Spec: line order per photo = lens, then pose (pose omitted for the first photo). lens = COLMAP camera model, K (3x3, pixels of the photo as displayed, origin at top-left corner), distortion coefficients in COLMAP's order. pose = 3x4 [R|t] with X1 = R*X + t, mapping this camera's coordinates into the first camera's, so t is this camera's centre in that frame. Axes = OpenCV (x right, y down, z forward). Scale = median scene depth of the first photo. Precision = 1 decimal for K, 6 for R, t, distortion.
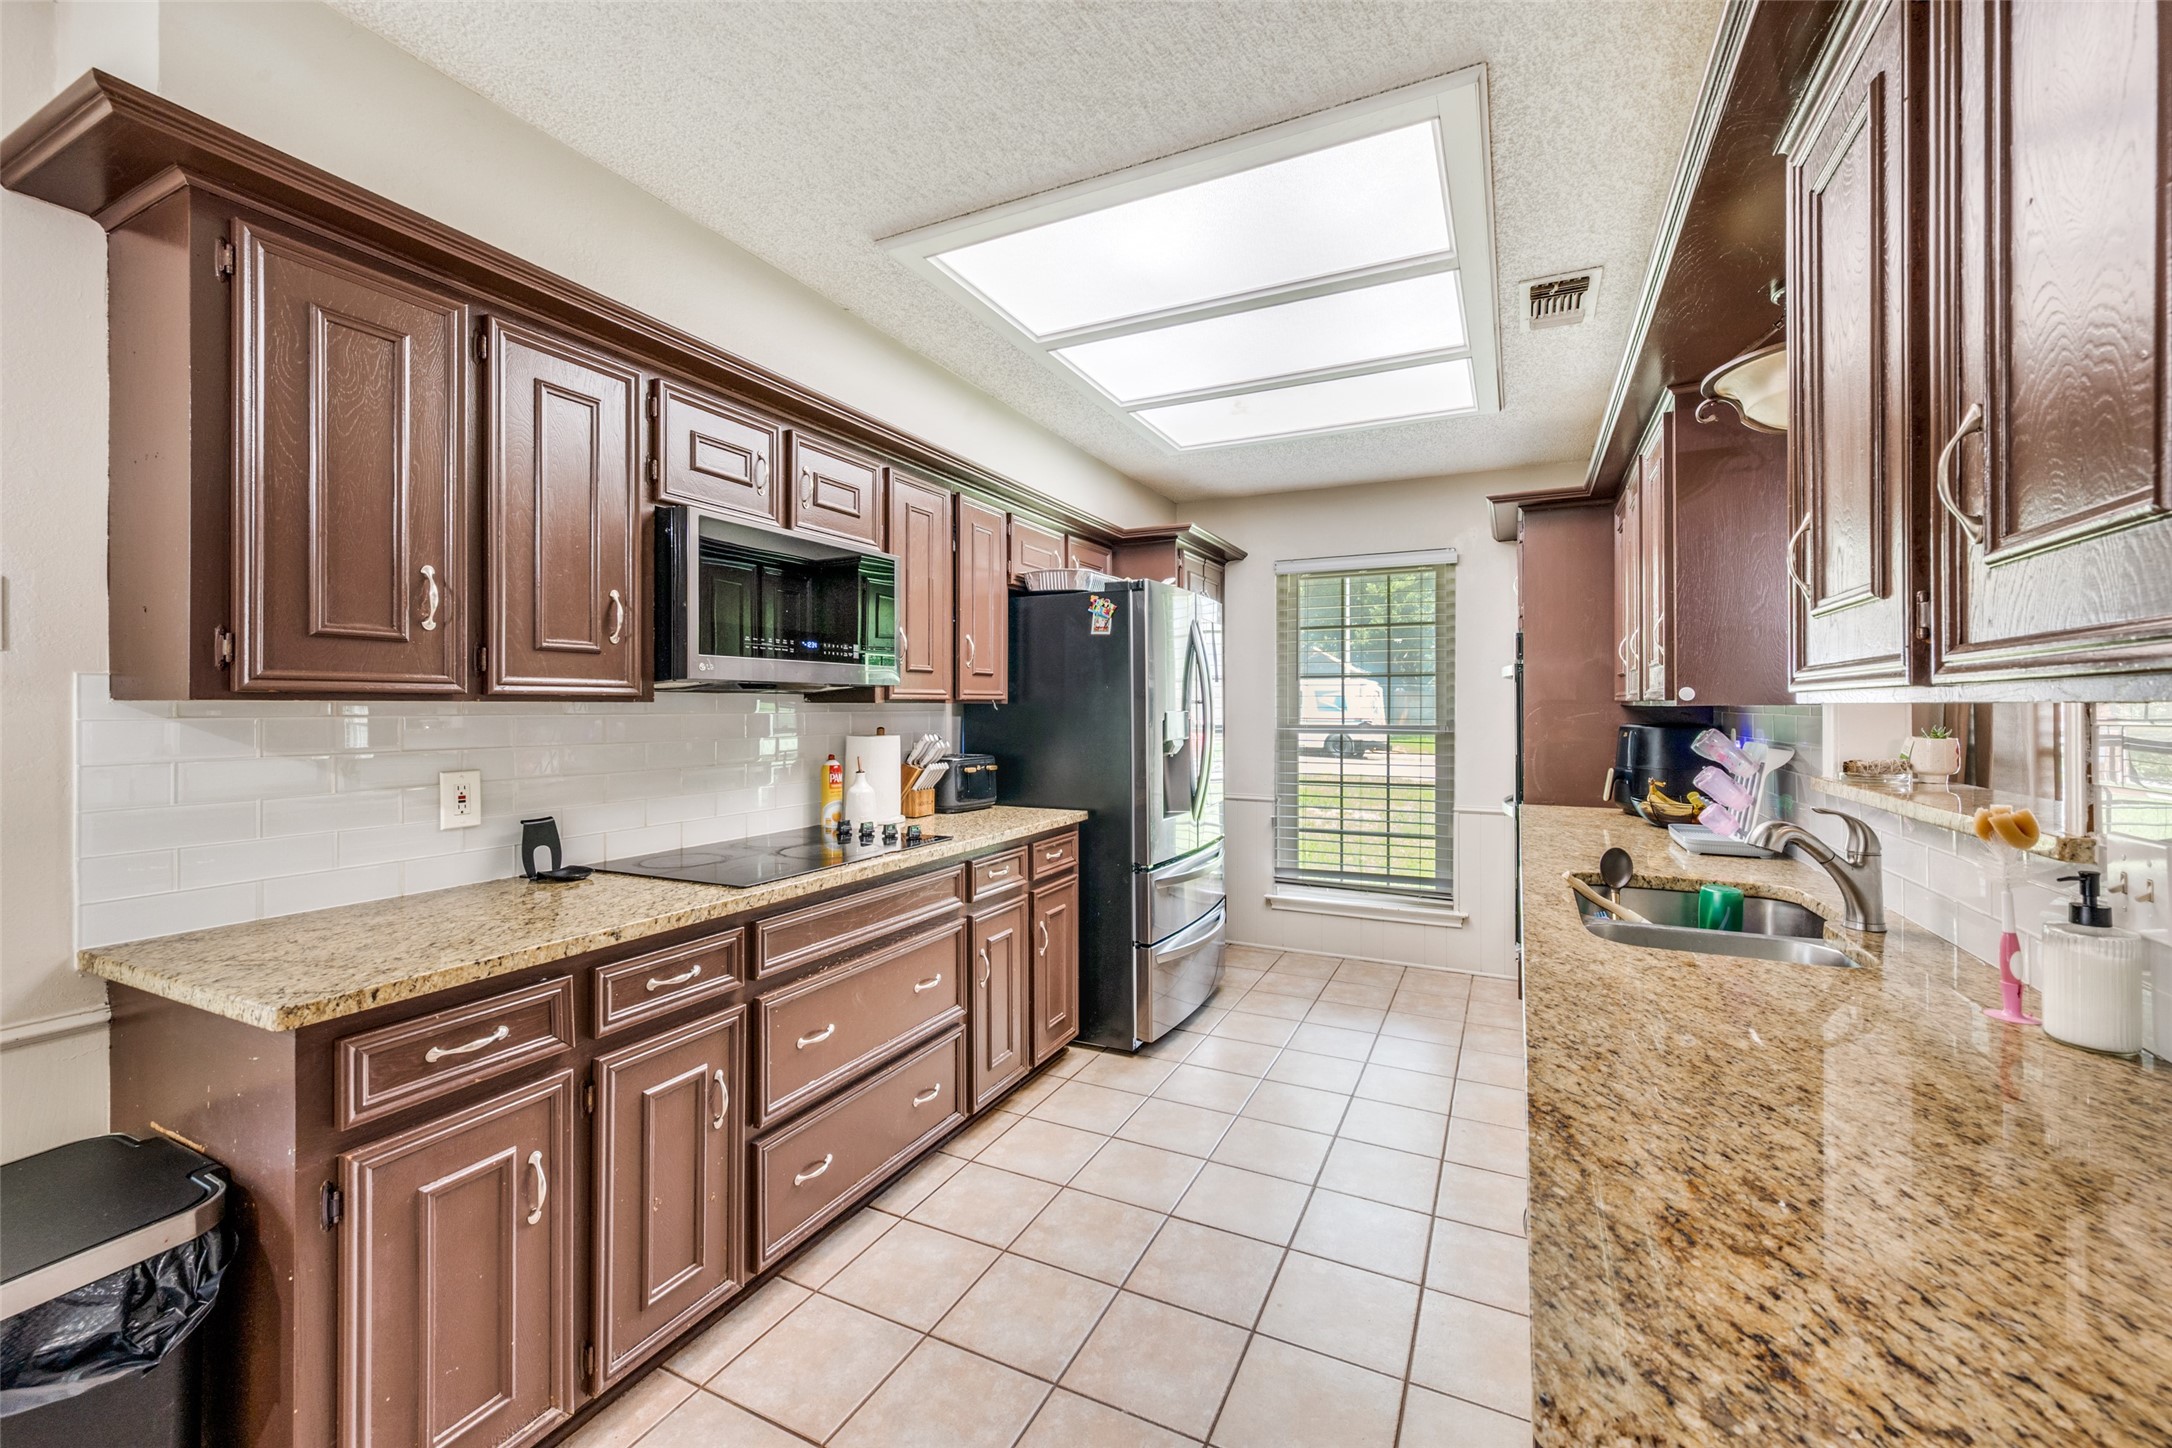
lens RADIAL K [[863.0, 0, 1083.1], [0, 863.0, 698.3], [0, 0, 1]] dist [-0.002806, 0.000088]
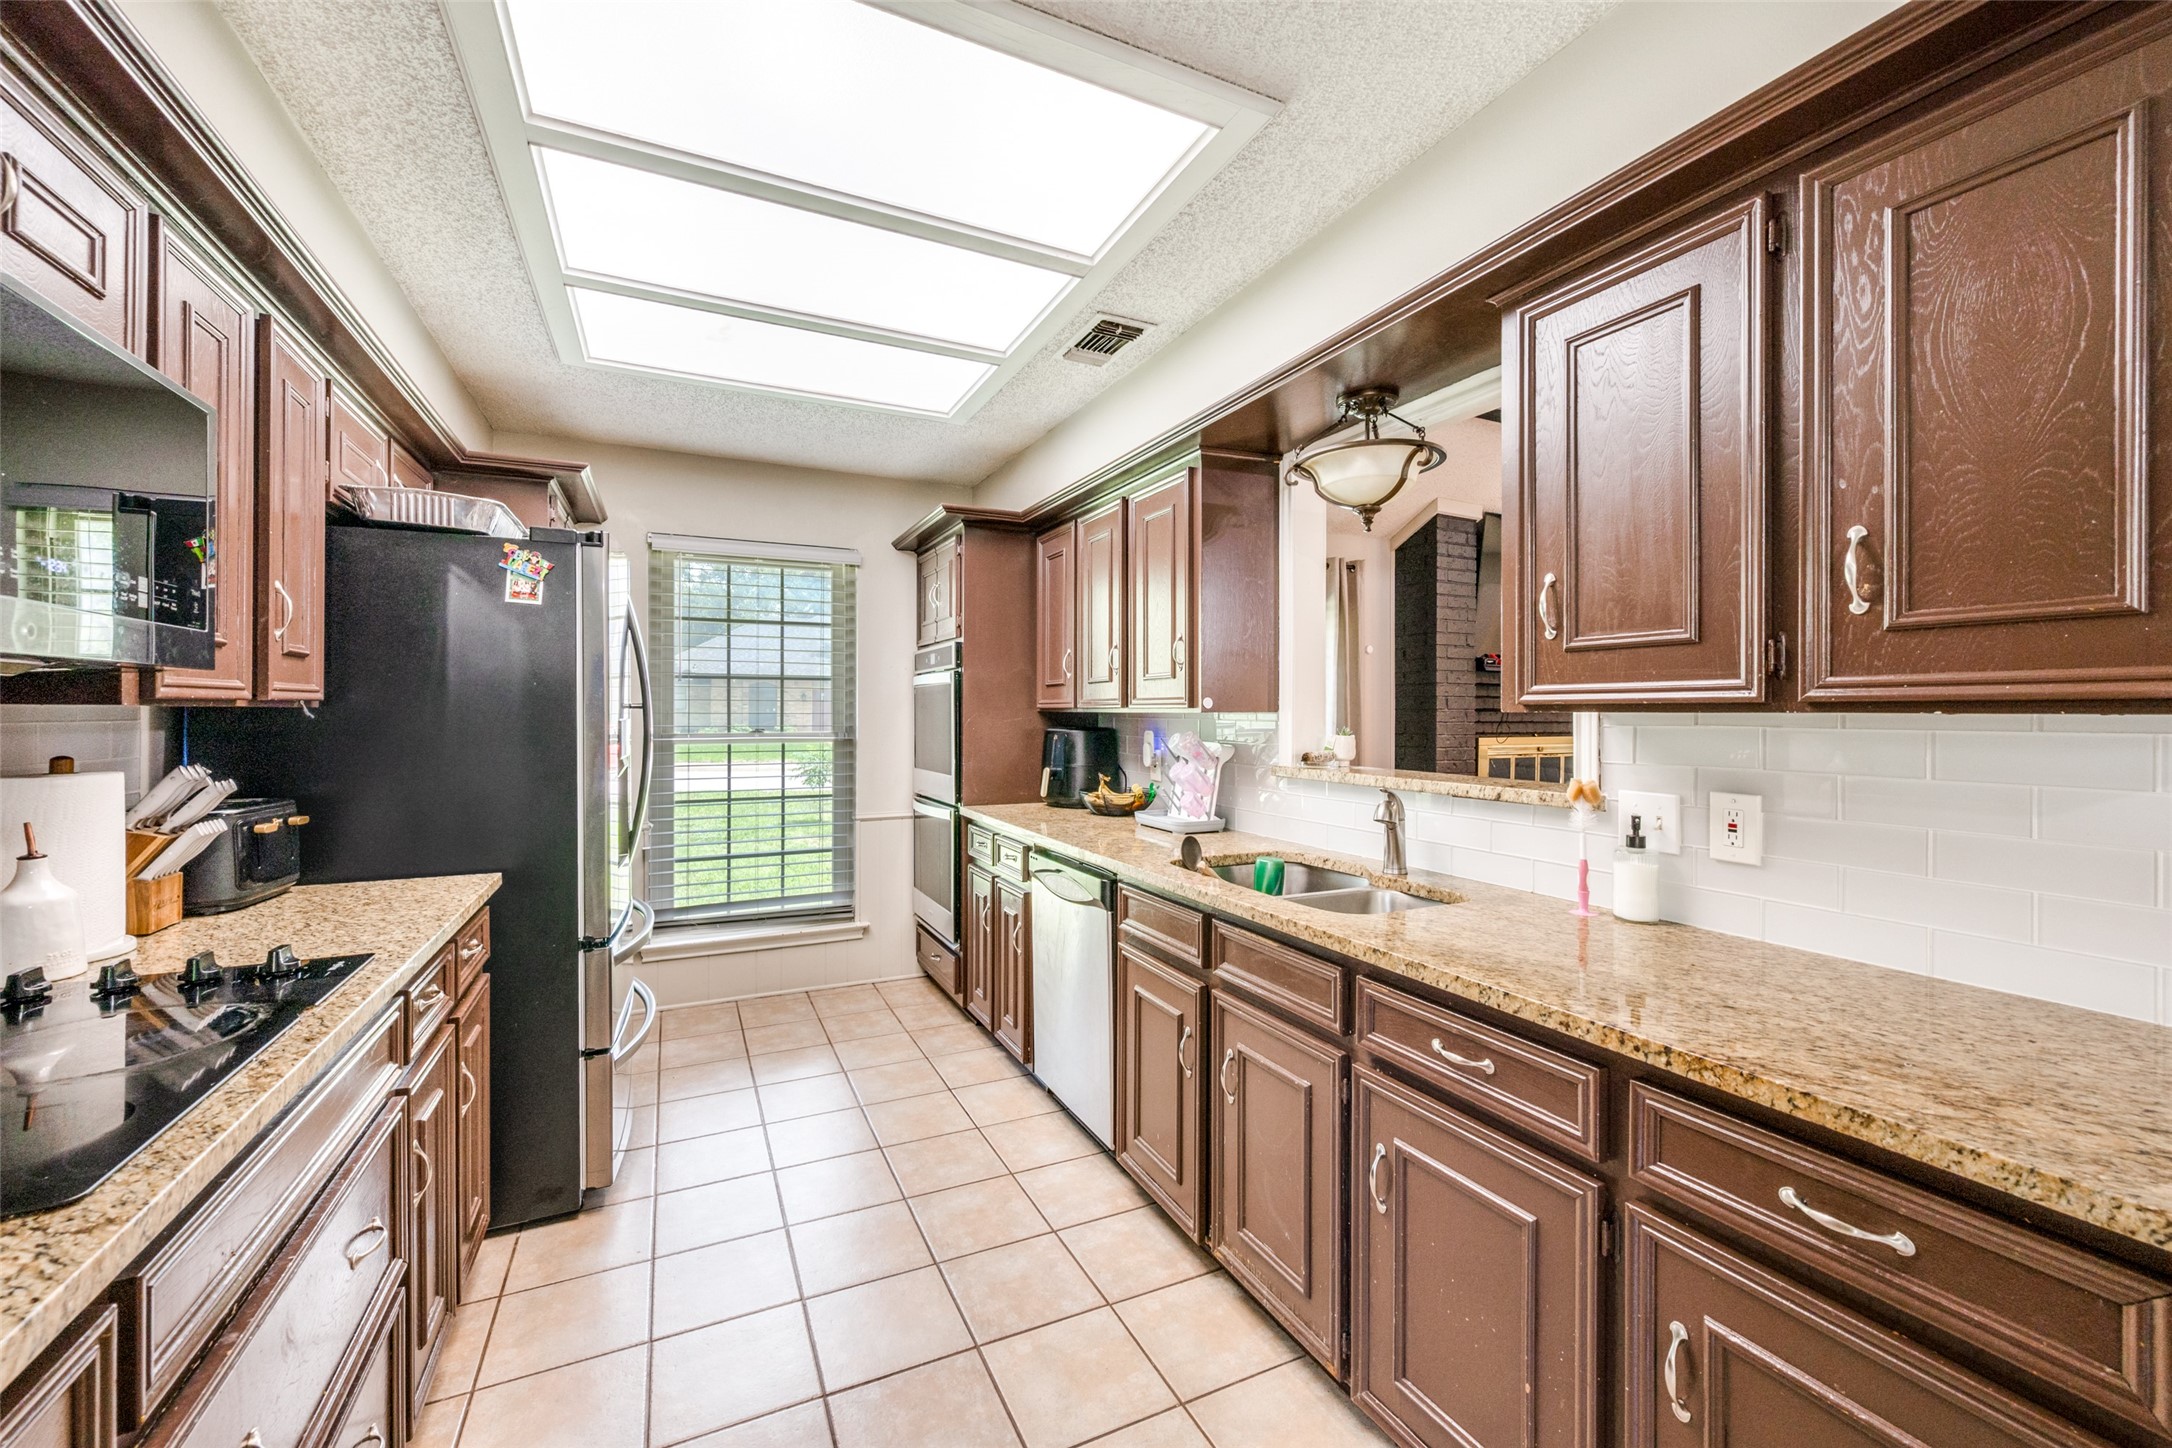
lens RADIAL K [[871.1, 0, 1090.3], [0, 871.1, 707.7], [0, 0, 1]] dist [0.000505, 0.000059]
pose [[0.614289, 0.005533, 0.789062, -0.238491], [-0.009628, 0.999954, 0.000484, 0.001485], [-0.789022, -0.007894, 0.614314, 0.243010]]
